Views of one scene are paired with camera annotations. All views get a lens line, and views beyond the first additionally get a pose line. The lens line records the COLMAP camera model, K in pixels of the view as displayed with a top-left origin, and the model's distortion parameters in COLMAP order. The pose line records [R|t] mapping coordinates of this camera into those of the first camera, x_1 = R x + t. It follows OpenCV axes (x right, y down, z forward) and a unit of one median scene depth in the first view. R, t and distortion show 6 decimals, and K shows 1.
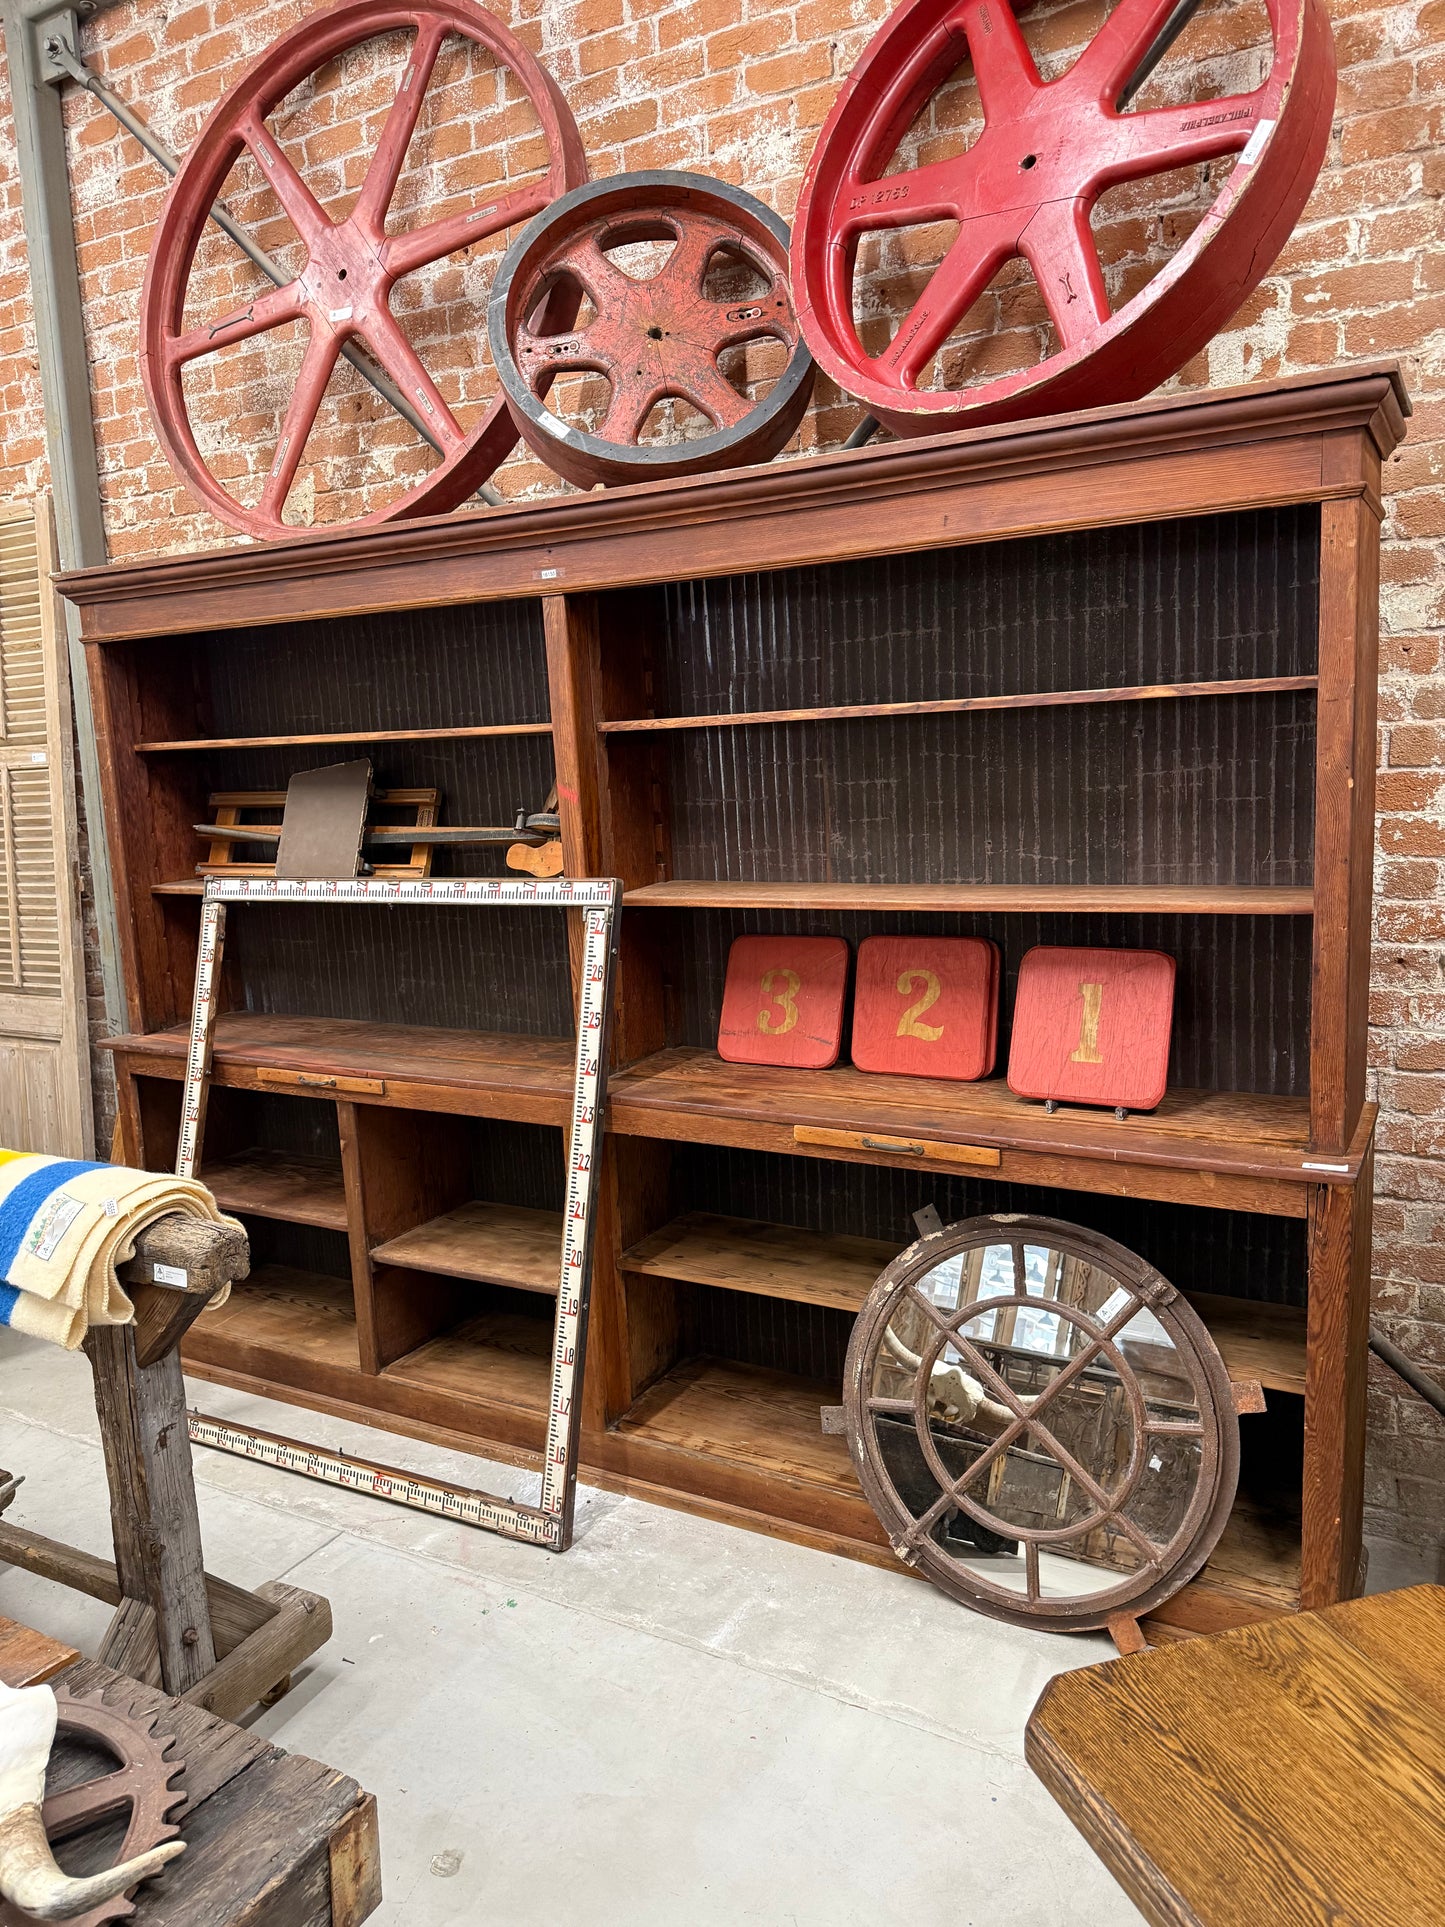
lens RADIAL K [[1374.4, 0, 721.6], [0, 1374.4, 957.9], [0, 0, 1]] dist [0.113054, -0.146032]
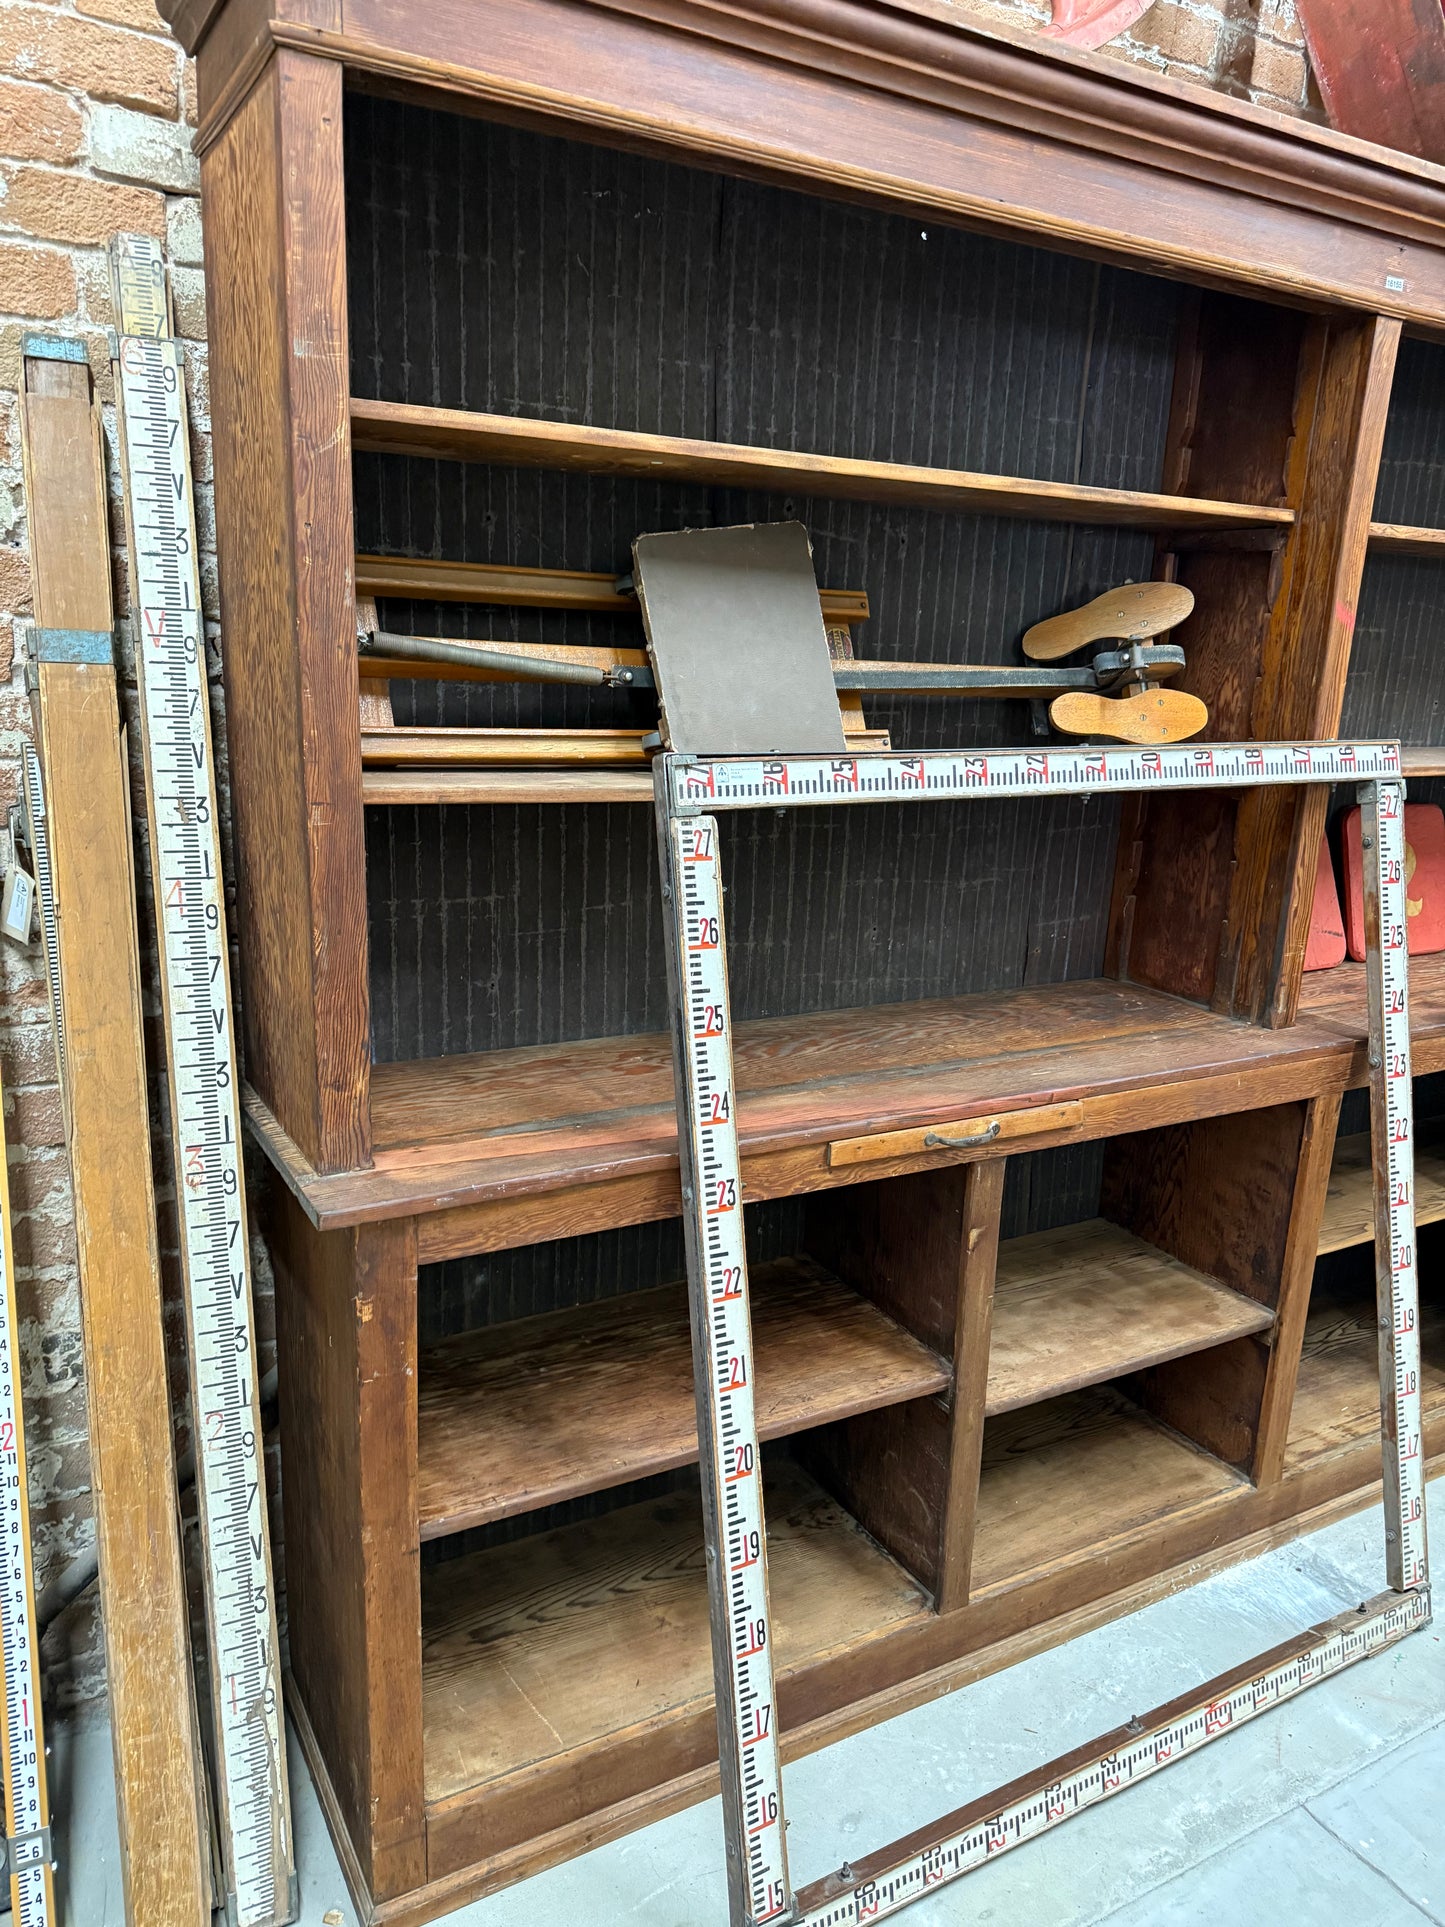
lens RADIAL K [[1336.8, 0, 722.5], [0, 1336.8, 963.5], [0, 0, 1]] dist [0.031330, -0.036081]
pose [[0.503237, -0.143014, 0.852232, -0.938600], [0.073763, 0.989720, 0.122529, -0.057487], [-0.860995, 0.001202, 0.508613, 1.005952]]
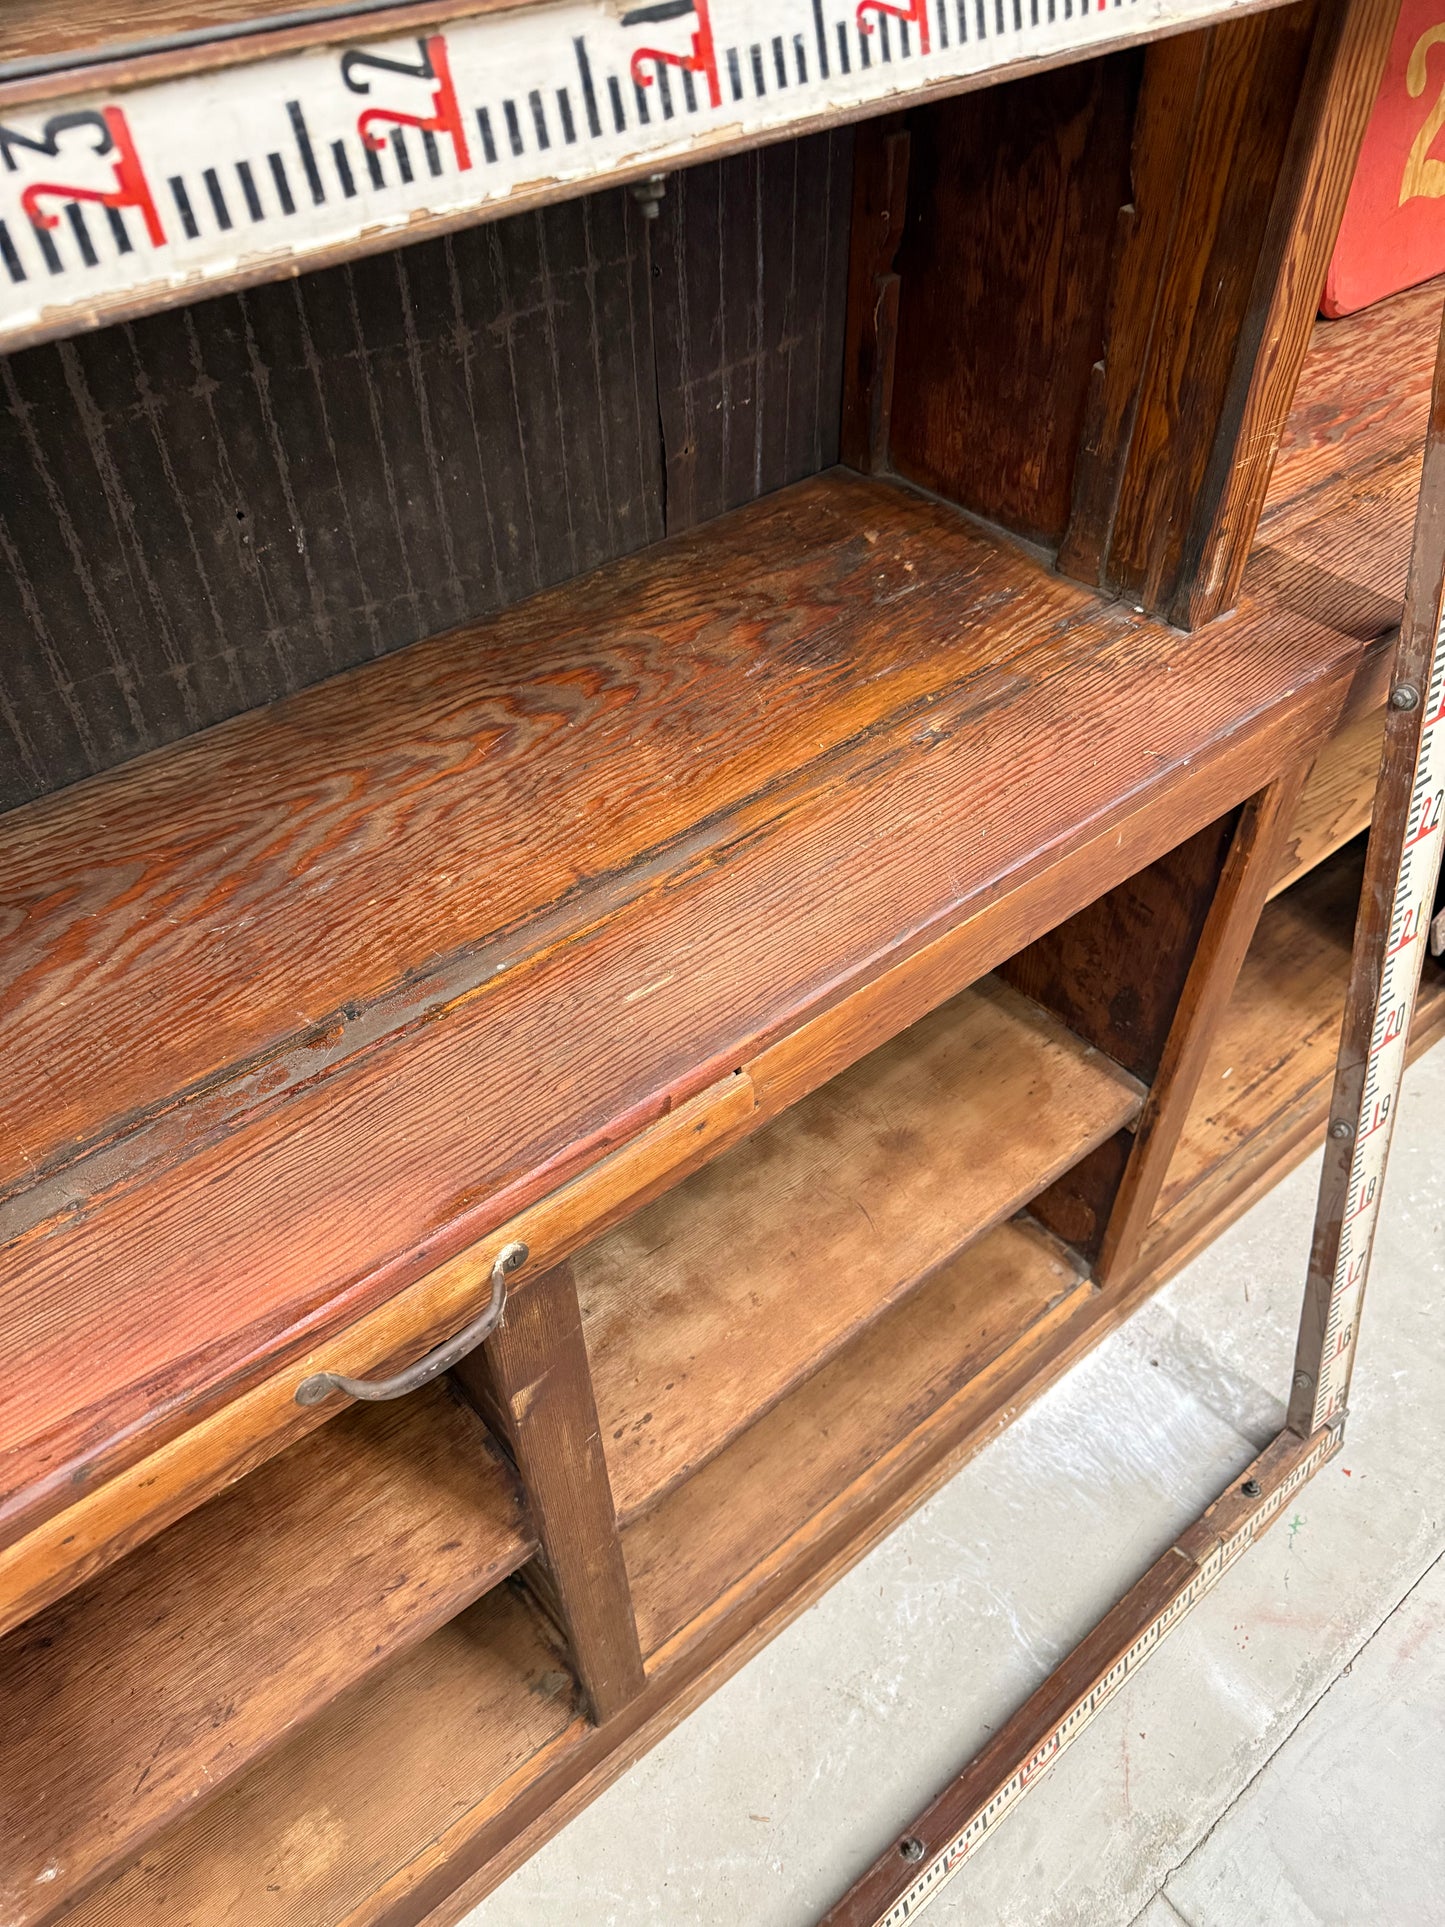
lens RADIAL K [[1376.6, 0, 716.5], [0, 1376.6, 972.5], [0, 0, 1]] dist [0.025143, -0.034686]
pose [[0.349561, -0.635723, 0.688232, -0.465722], [0.151191, 0.763221, 0.628200, -0.077946], [-0.924634, -0.115540, 0.362908, 1.101096]]
